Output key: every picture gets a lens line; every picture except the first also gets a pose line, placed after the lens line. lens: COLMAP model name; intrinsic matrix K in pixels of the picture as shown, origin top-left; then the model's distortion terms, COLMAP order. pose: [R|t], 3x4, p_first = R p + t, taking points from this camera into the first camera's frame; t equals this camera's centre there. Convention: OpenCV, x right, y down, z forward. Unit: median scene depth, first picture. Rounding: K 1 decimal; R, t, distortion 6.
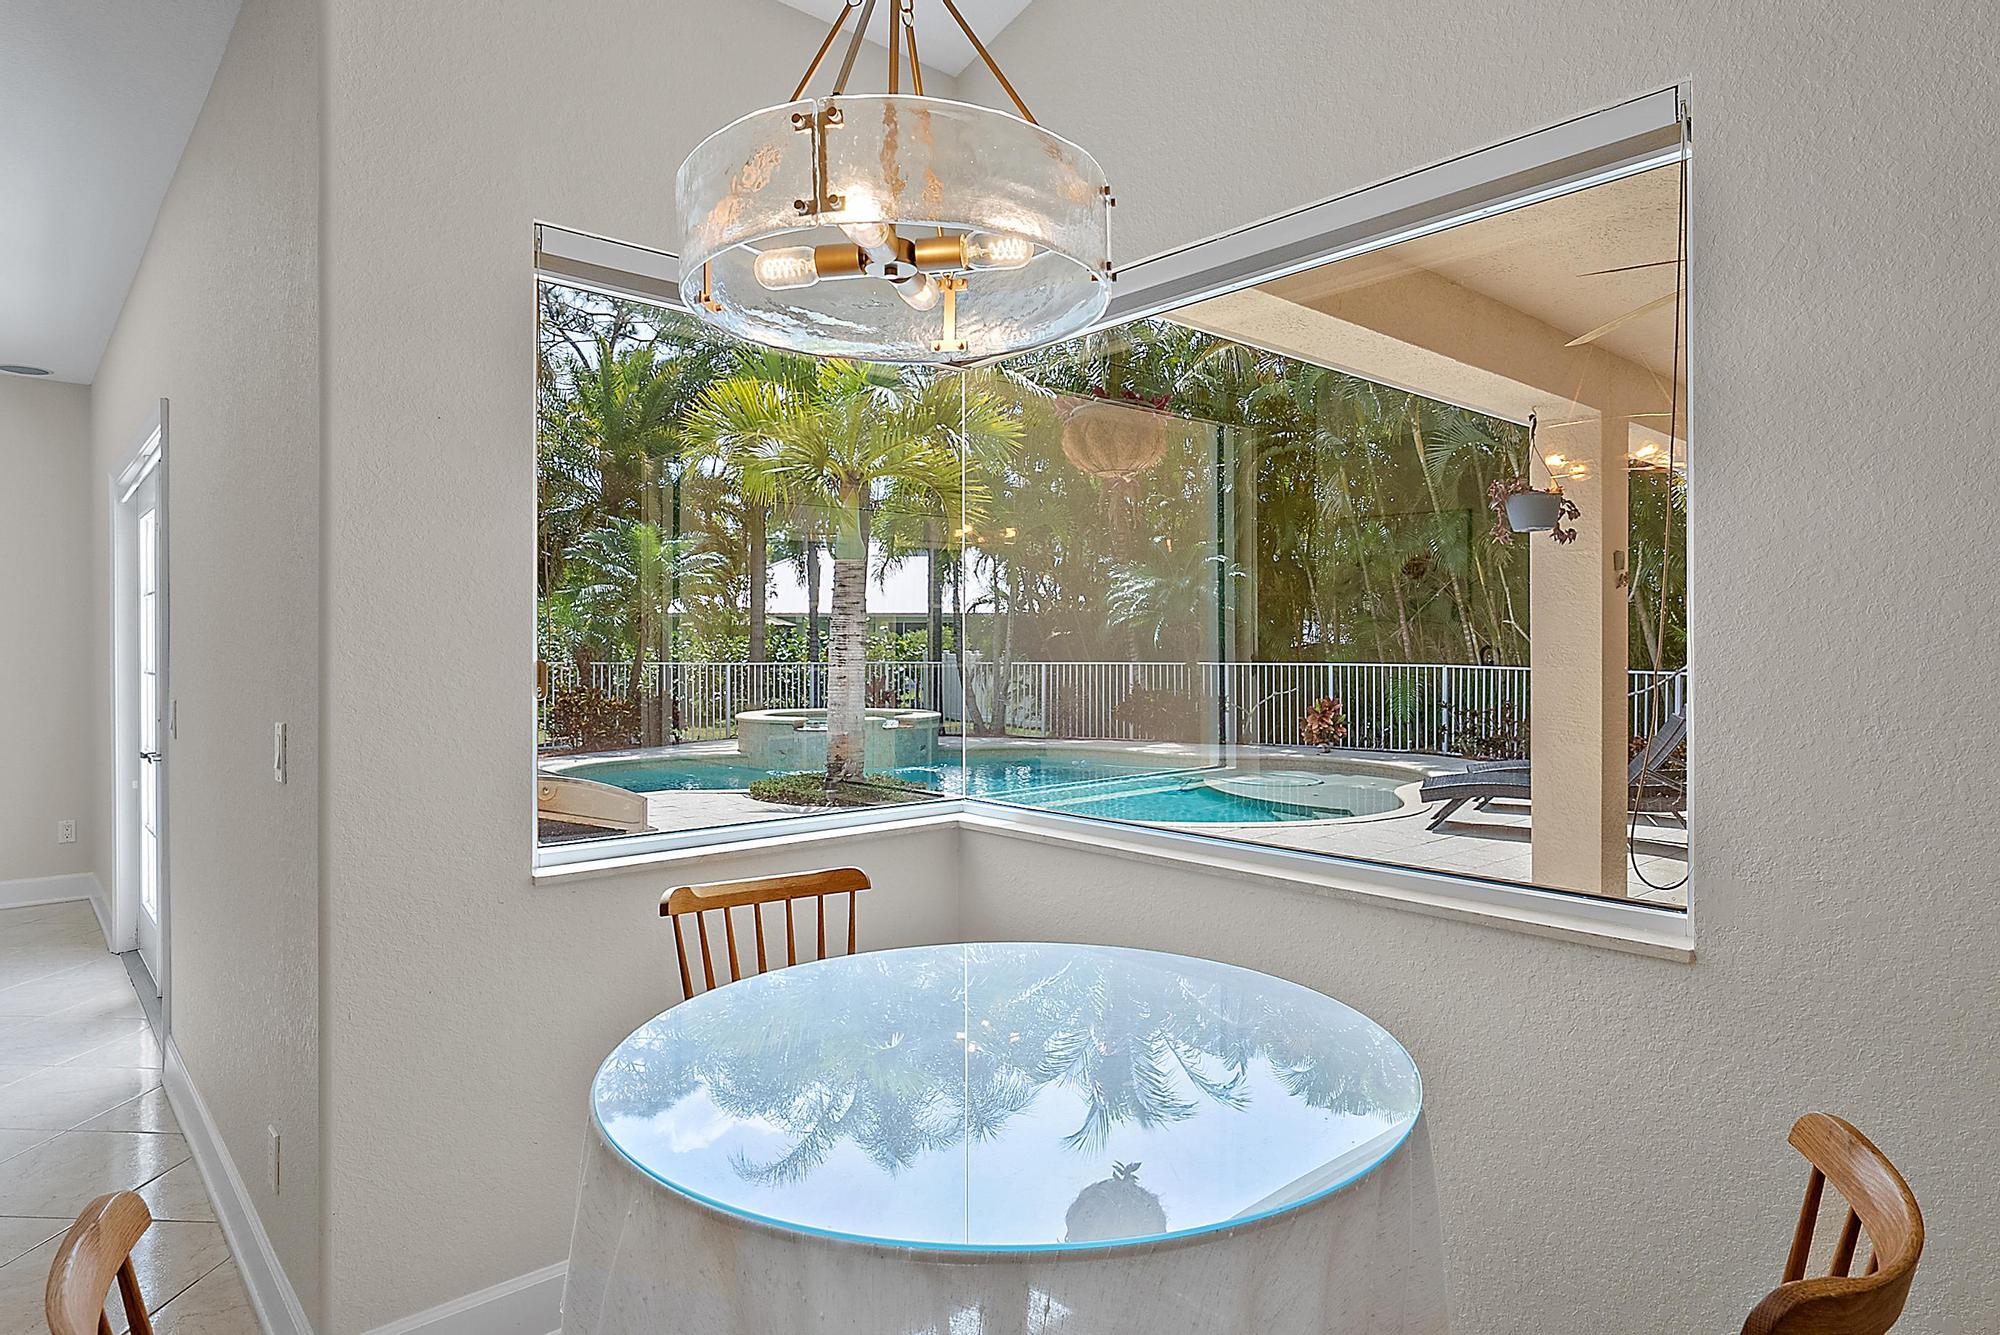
lens RADIAL K [[1123.8, 0, 1002.4], [0, 1123.8, 658.2], [0, 0, 1]] dist [-0.006484, -0.000067]
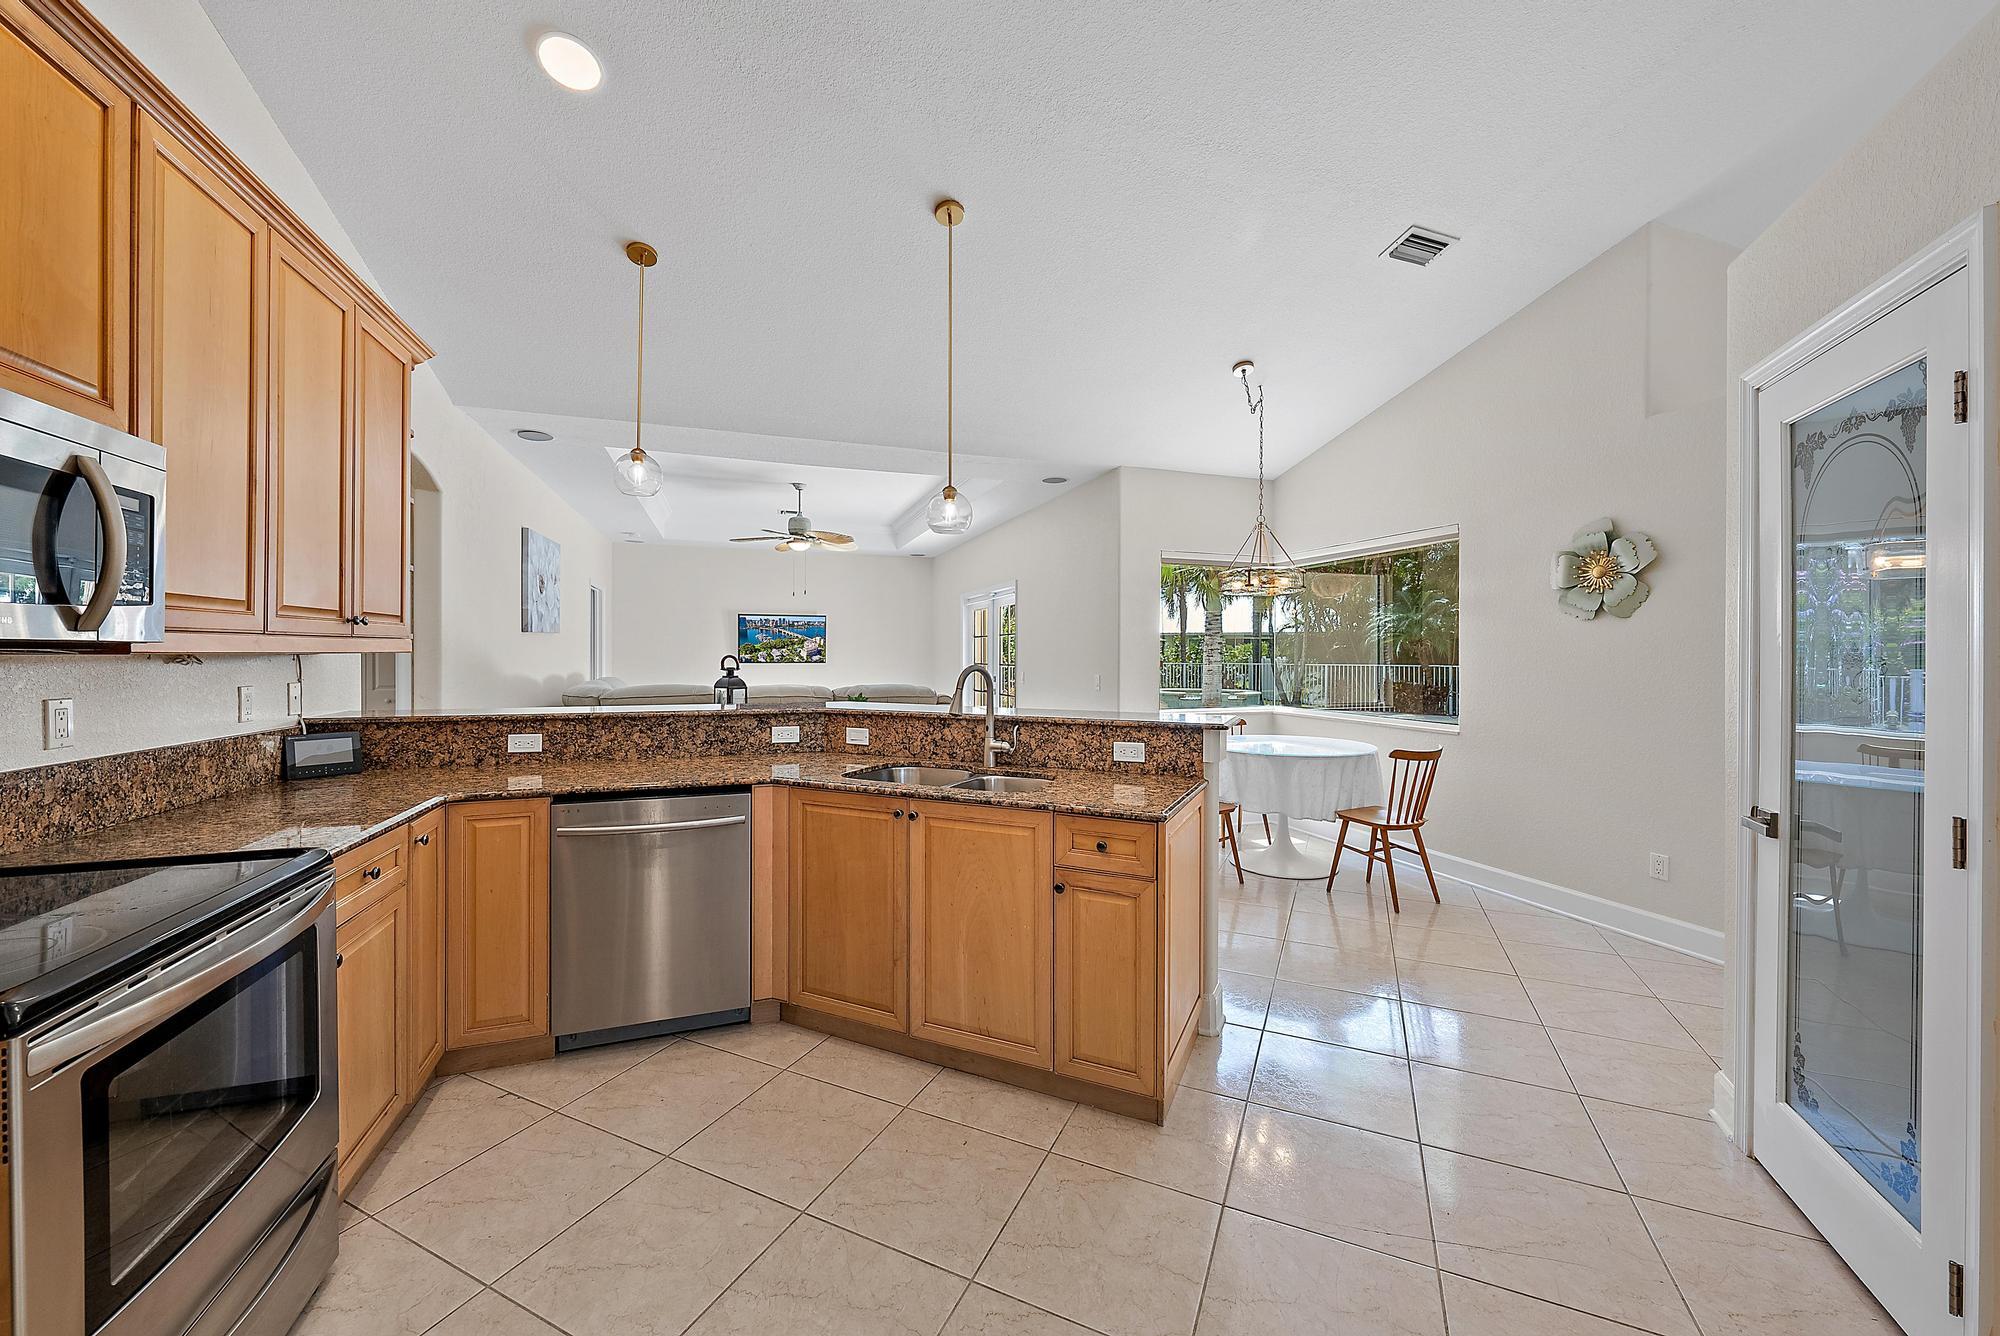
lens RADIAL K [[737.6, 0, 1018.1], [0, 737.6, 654.3], [0, 0, 1]] dist [-0.000614, -0.000044]
pose [[0.932279, 0.002237, -0.361734, 0.005952], [-0.005050, 0.999964, -0.006829, -0.000275], [0.361705, 0.008193, 0.932256, -0.166223]]
